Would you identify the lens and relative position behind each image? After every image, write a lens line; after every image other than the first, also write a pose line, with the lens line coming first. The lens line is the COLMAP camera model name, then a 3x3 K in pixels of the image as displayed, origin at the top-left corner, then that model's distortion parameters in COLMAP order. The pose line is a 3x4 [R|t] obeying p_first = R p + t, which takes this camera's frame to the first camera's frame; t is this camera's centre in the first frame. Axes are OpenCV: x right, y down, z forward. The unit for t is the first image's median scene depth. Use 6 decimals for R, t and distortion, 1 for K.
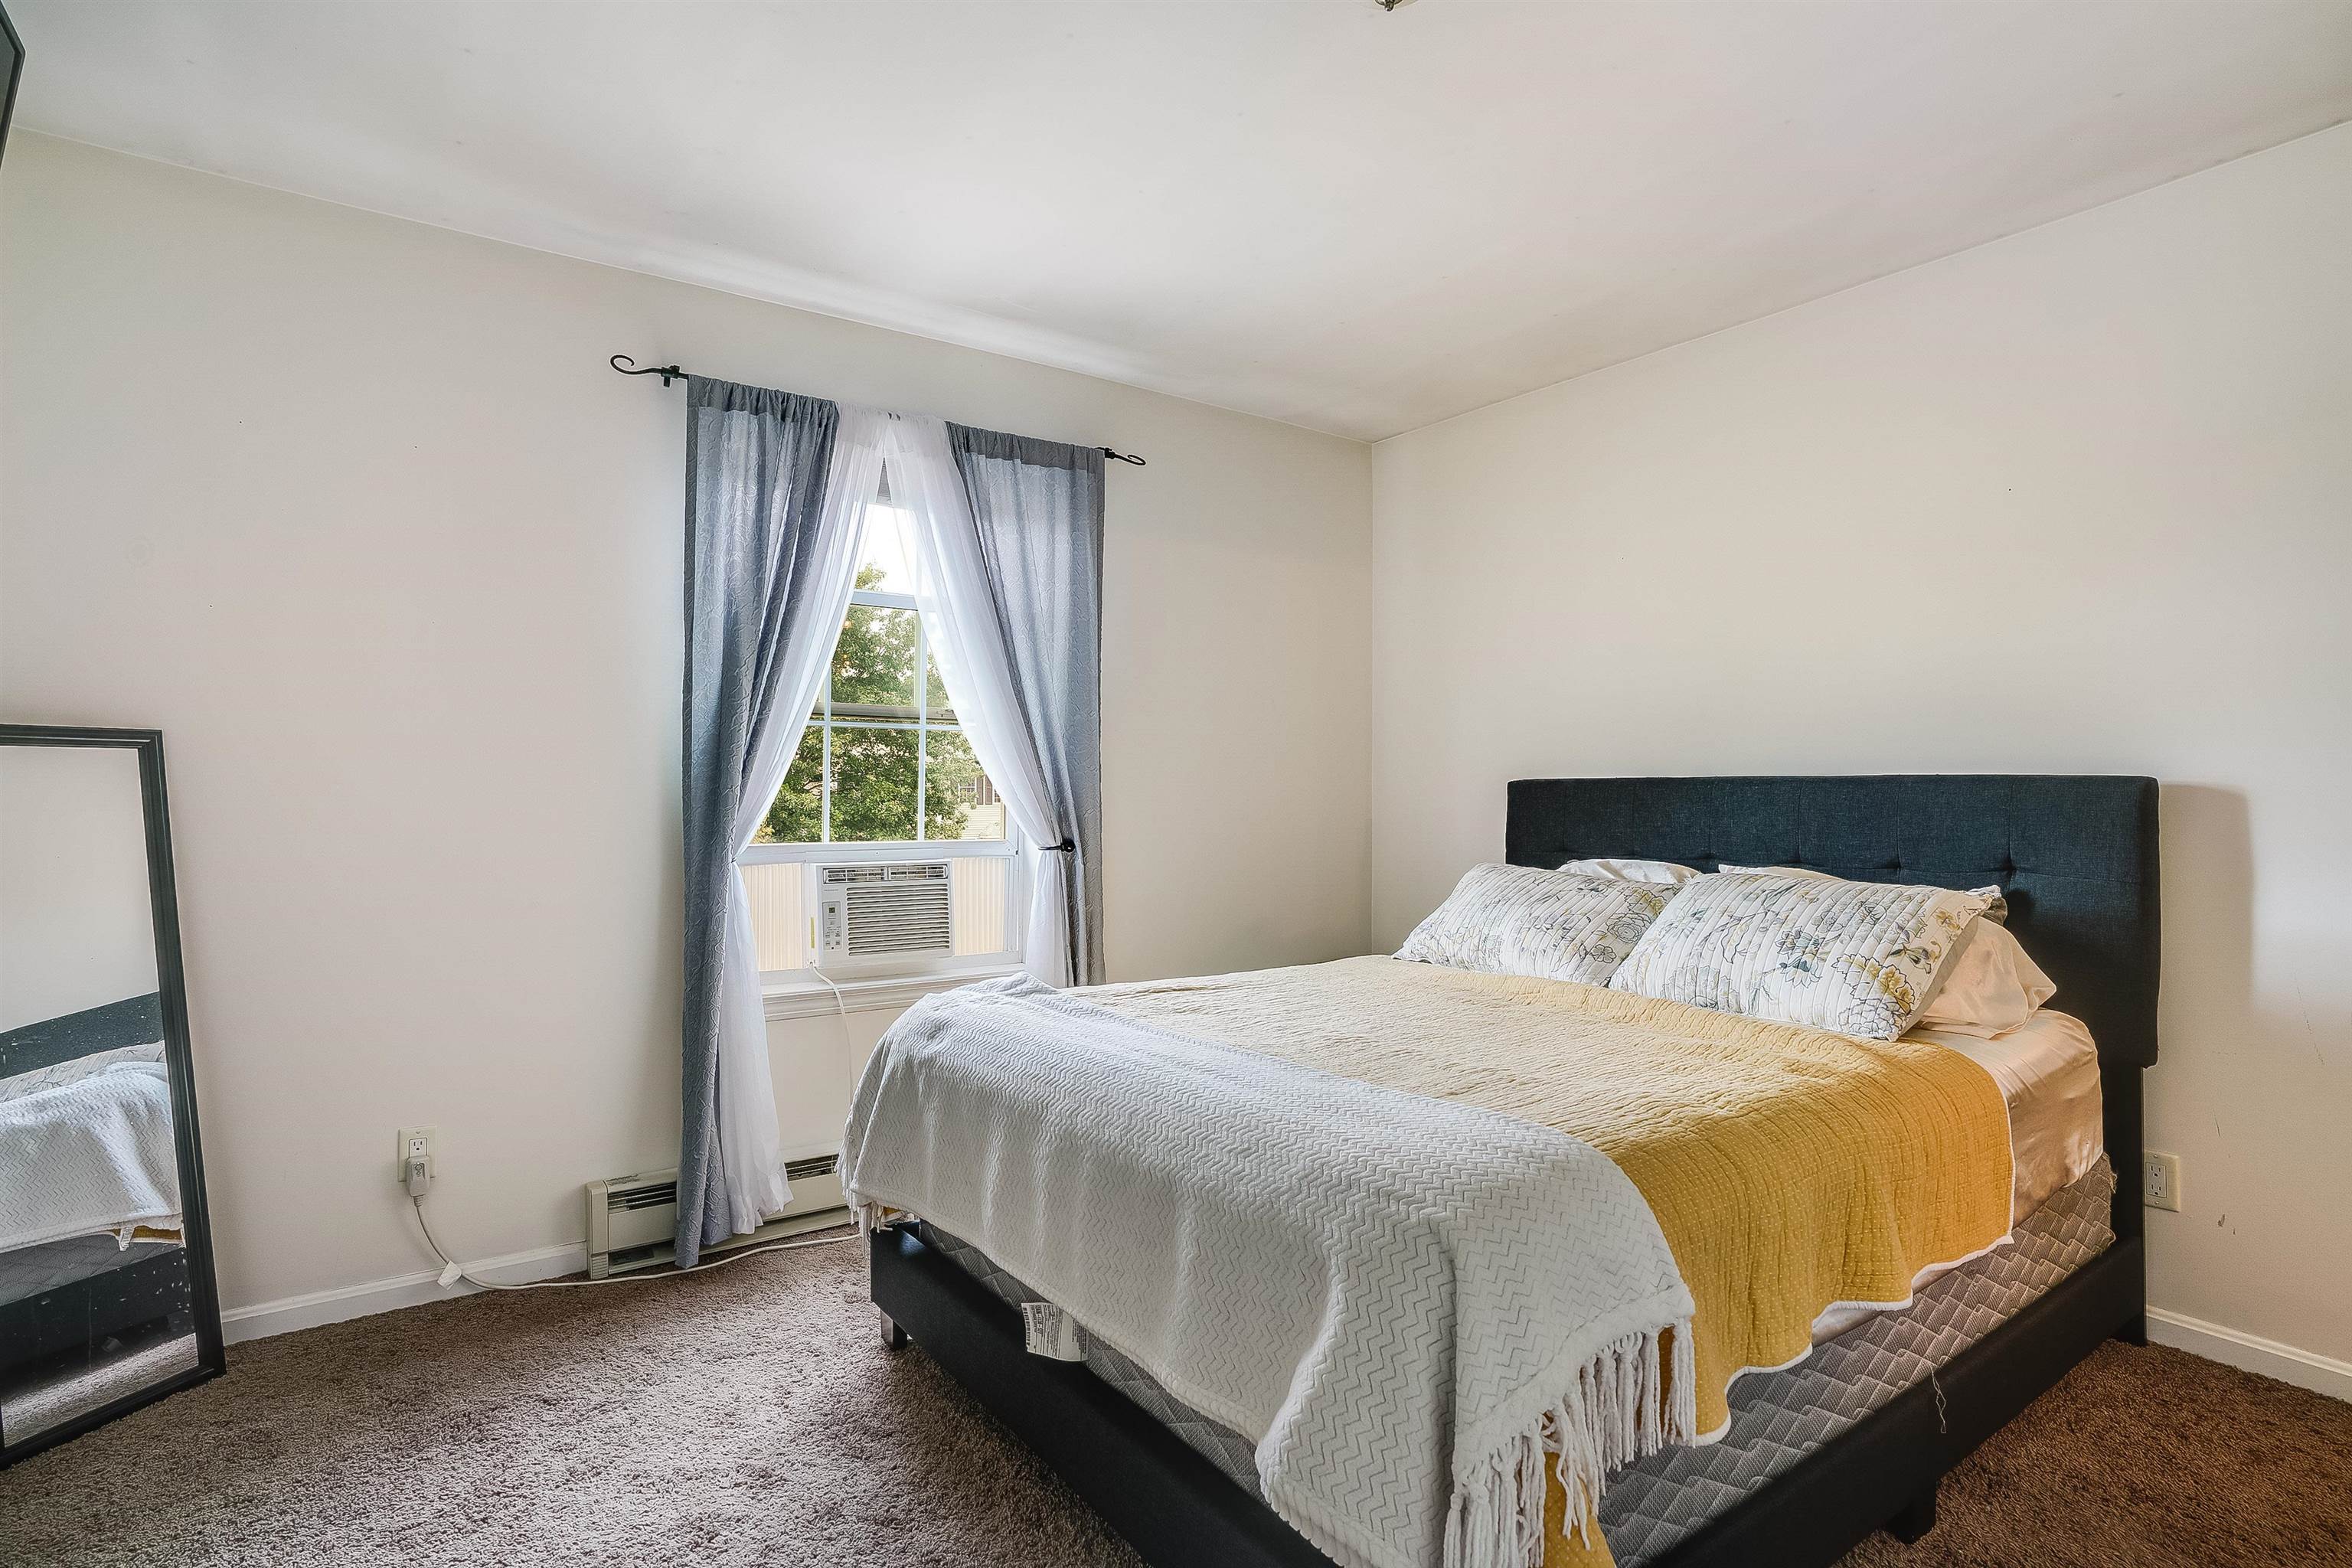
lens RADIAL K [[1139.1, 0, 1176.0], [0, 1139.1, 784.0], [0, 0, 1]] dist [-0.015737, 0.000167]
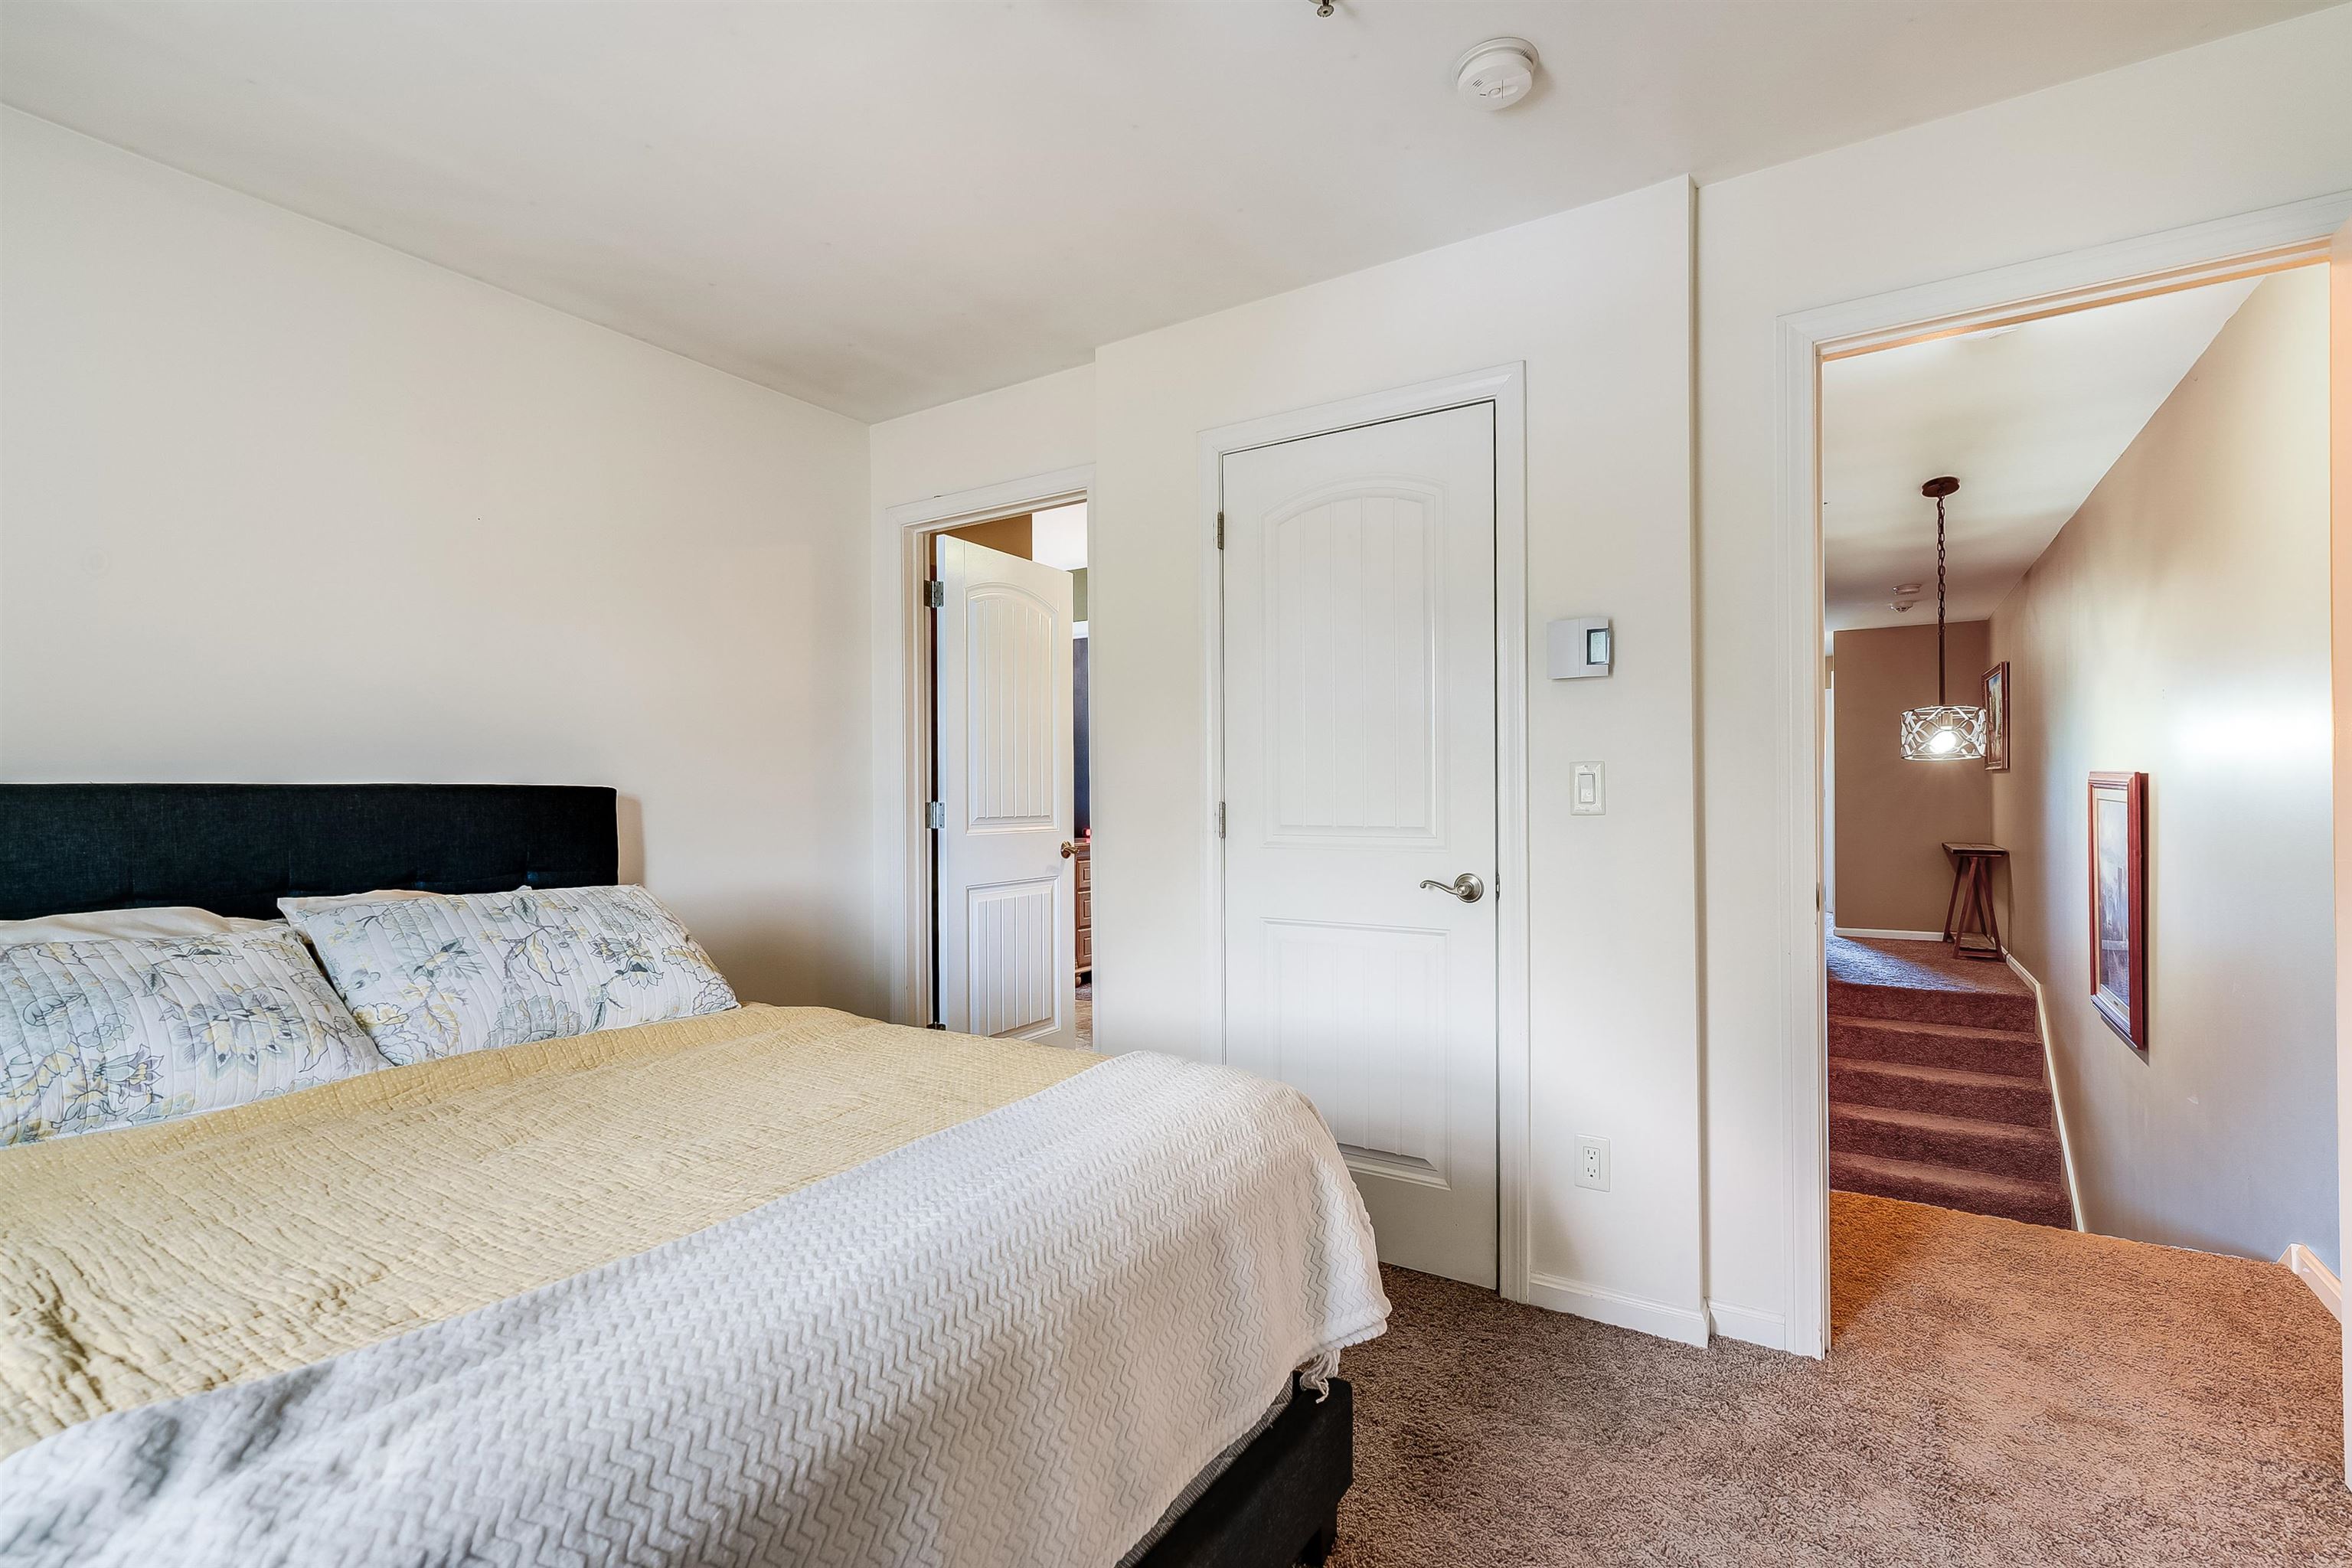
lens RADIAL K [[1083.5, 0, 1176.0], [0, 1083.5, 784.0], [0, 0, 1]] dist [-0.000248, -0.000111]
pose [[-0.366177, 0.004958, 0.930532, -0.464193], [0.003039, 0.999987, -0.004132, -0.002750], [-0.930540, 0.001315, -0.366188, 0.749268]]
